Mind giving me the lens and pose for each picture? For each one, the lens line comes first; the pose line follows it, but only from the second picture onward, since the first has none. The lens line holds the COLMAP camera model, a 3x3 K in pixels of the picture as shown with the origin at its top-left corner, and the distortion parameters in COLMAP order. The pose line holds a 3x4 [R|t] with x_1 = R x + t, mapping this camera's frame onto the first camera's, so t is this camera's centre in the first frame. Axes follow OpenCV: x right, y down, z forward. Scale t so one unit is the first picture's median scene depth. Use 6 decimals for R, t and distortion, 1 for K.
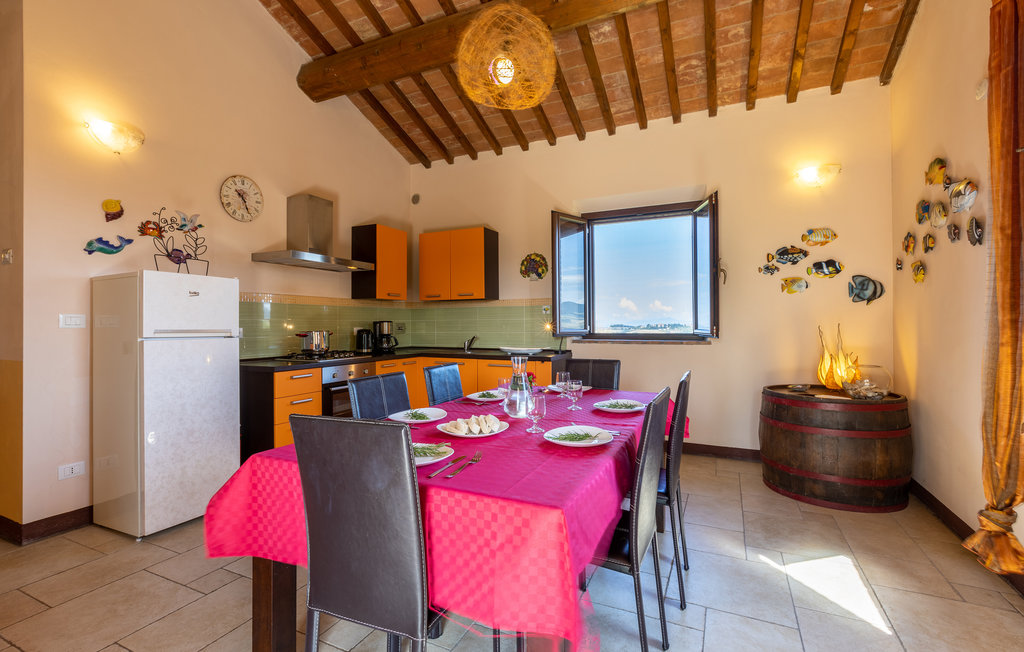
lens RADIAL K [[461.0, 0, 492.1], [0, 461.0, 324.8], [0, 0, 1]] dist [-0.002355, -0.000184]
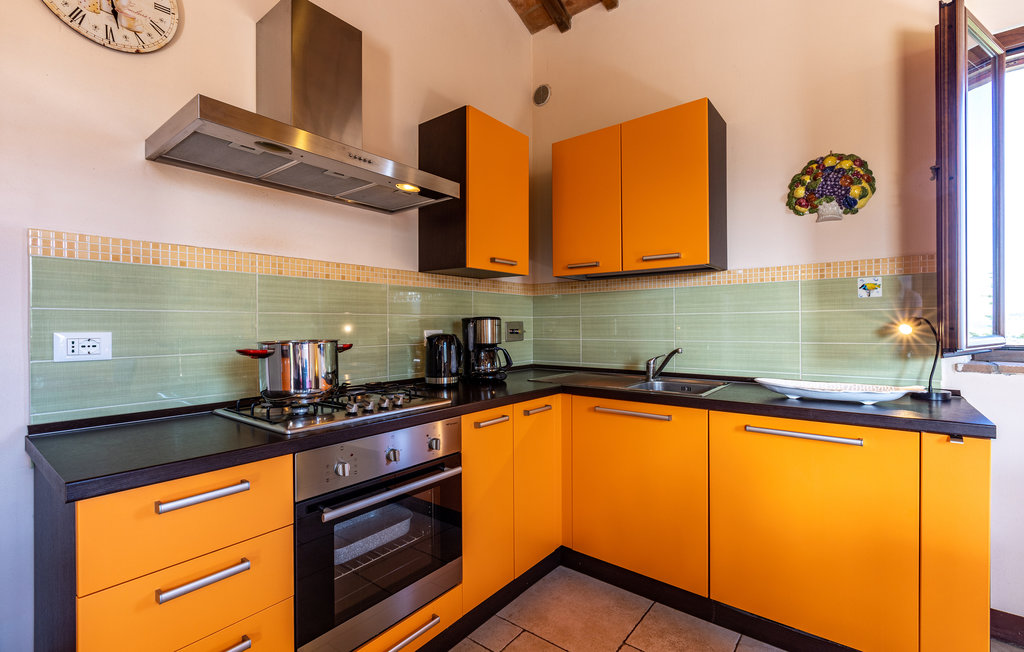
lens RADIAL K [[461.0, 0, 492.1], [0, 461.0, 324.8], [0, 0, 1]] dist [-0.002355, -0.000184]
pose [[0.974081, -0.000552, -0.226198, -0.135696], [0.000232, 0.999999, -0.001437, 0.000803], [0.226198, 0.001348, 0.974080, 0.619065]]
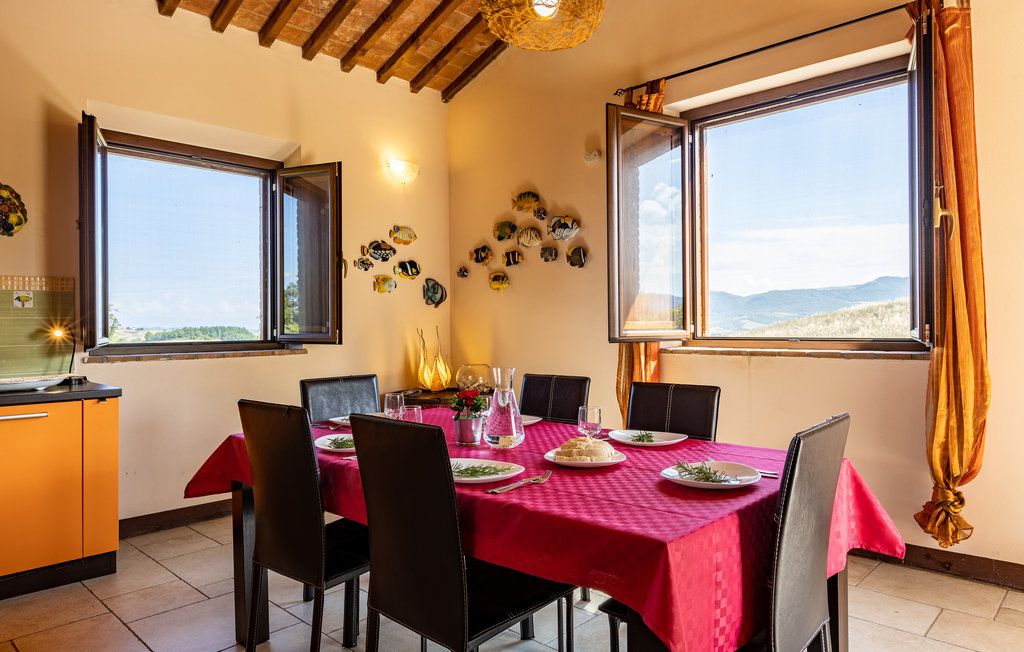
lens RADIAL K [[659.2, 0, 544.9], [0, 659.2, 327.1], [0, 0, 1]] dist [-0.001222, -0.000634]
pose [[0.276917, -0.002177, 0.960891, -0.477605], [0.008085, 0.999967, -0.000064, 0.001736], [-0.960860, 0.007786, 0.276925, 0.311236]]
